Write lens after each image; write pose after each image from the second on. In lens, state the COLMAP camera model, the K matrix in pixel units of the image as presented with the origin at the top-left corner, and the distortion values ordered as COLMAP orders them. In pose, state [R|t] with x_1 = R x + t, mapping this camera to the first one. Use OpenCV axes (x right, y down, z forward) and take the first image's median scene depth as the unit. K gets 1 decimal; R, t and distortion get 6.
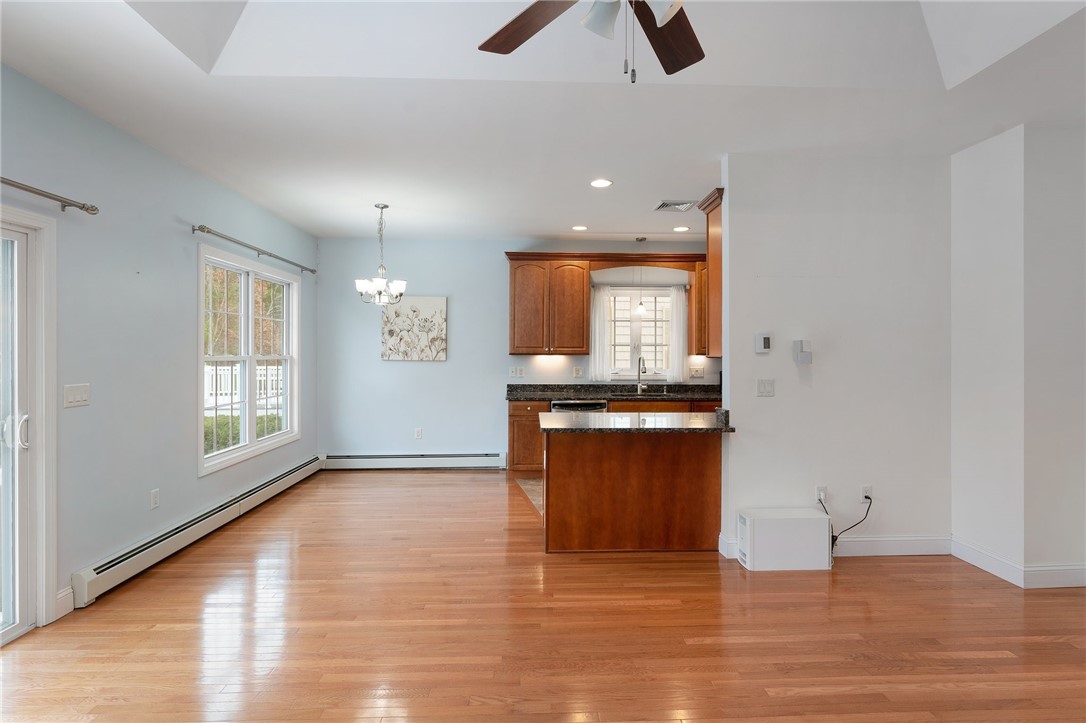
lens RADIAL K [[538.5, 0, 543.9], [0, 538.5, 354.5], [0, 0, 1]] dist [-0.000559, -0.000392]
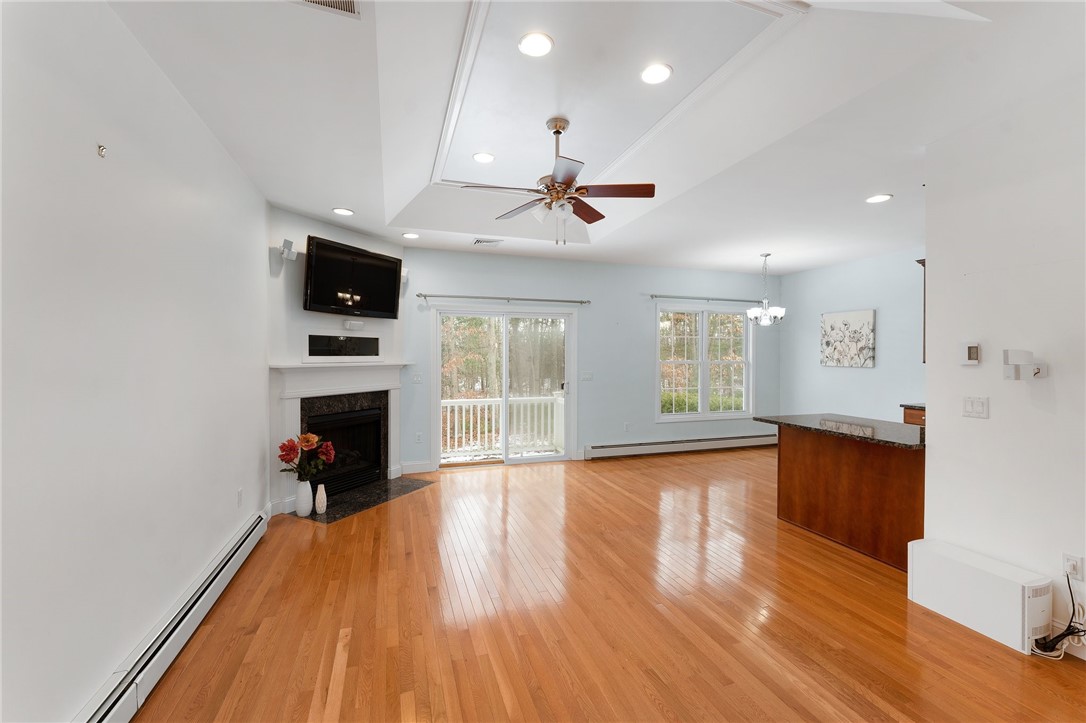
lens RADIAL K [[448.2, 0, 546.4], [0, 448.2, 359.2], [0, 0, 1]] dist [-0.000505, -0.000027]
pose [[0.289922, 0.008077, -0.957016, 0.506441], [-0.007058, 0.999955, 0.006301, -0.006637], [0.957024, 0.004928, 0.289966, 0.095282]]
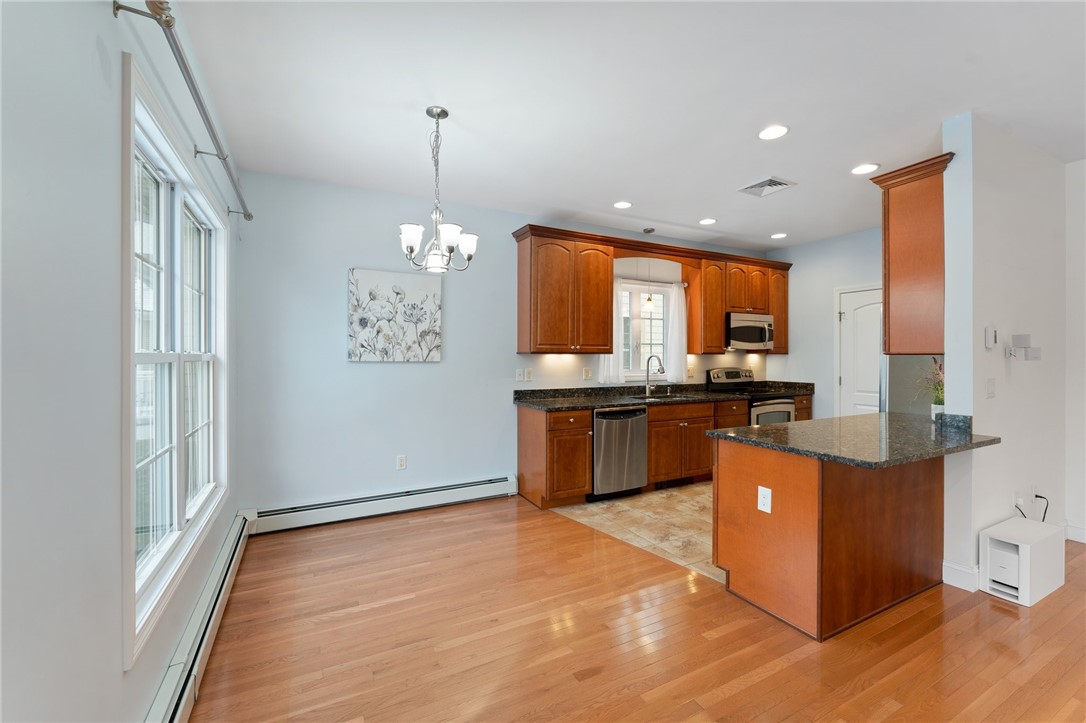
lens RADIAL K [[450.1, 0, 543.4], [0, 450.1, 357.9], [0, 0, 1]] dist [-0.001574, -0.000181]
pose [[0.902462, -0.003790, 0.430752, -0.325756], [0.002610, 0.999991, 0.003330, 0.004585], [-0.430761, -0.001881, 0.902464, 0.375732]]
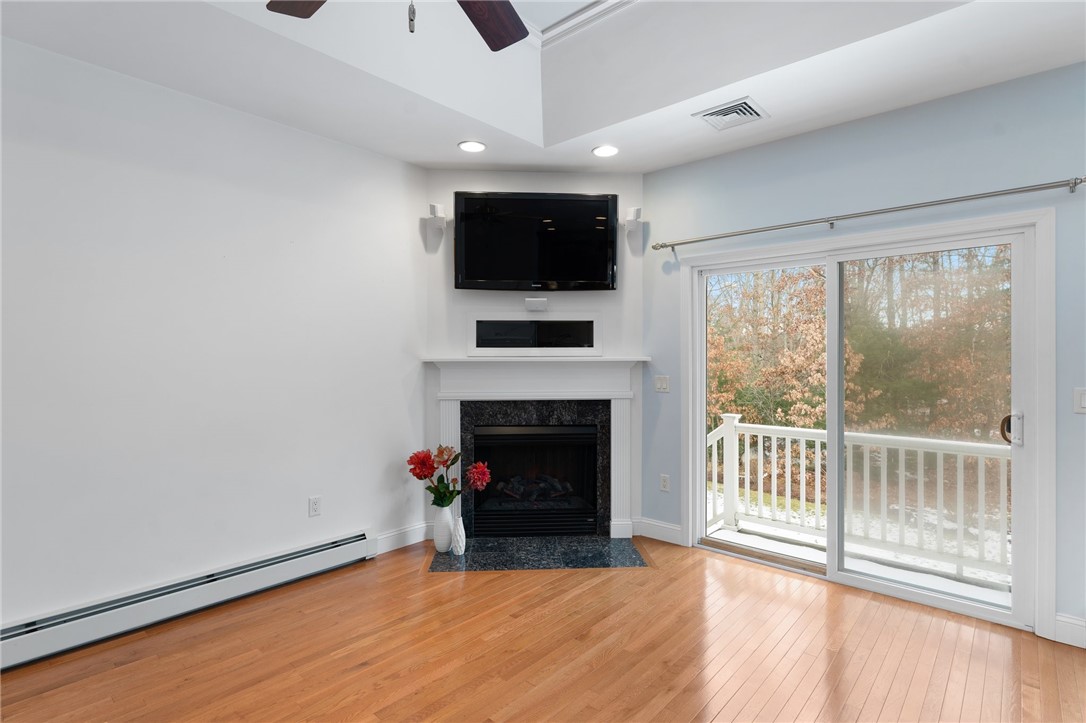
lens RADIAL K [[538.5, 0, 543.9], [0, 538.5, 354.5], [0, 0, 1]] dist [-0.000559, -0.000392]
pose [[-0.689881, -0.002290, -0.723919, 0.160191], [-0.003354, 0.999994, 0.000034, 0.003111], [0.723915, 0.002451, -0.689885, 0.440548]]
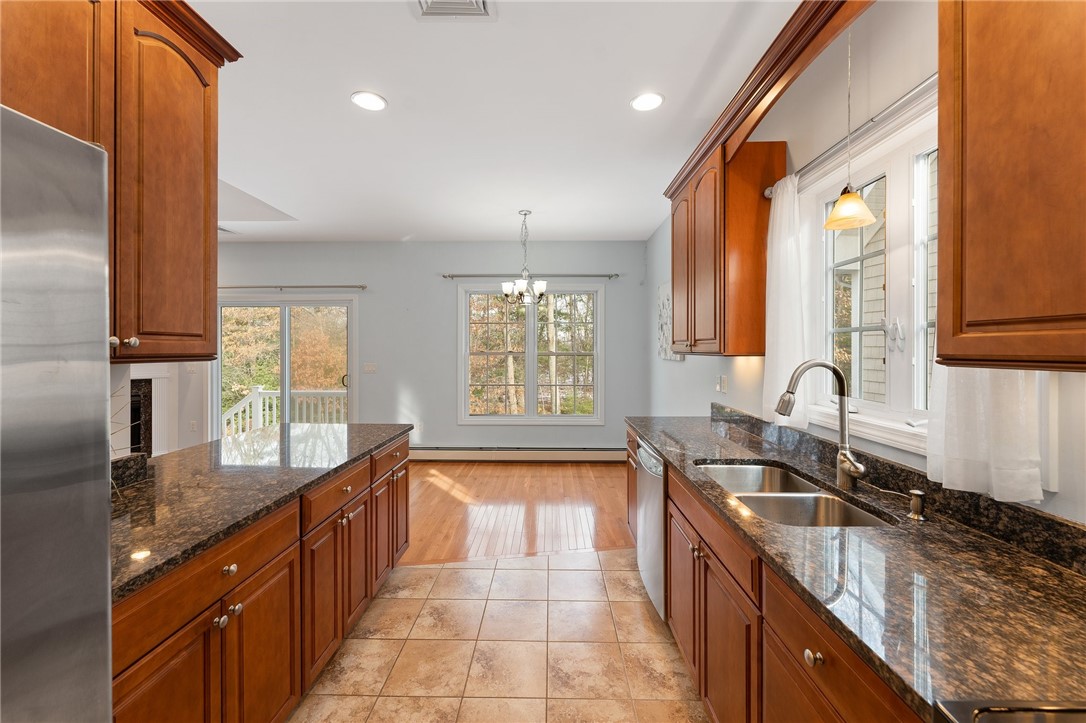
lens RADIAL K [[434.3, 0, 543.6], [0, 434.3, 356.6], [0, 0, 1]] dist [-0.000995, 0.000252]
pose [[-0.051023, 0.015512, -0.998577, 0.434917], [-0.004725, 0.999864, 0.015773, -0.003143], [0.998686, 0.005523, -0.050943, 0.848436]]
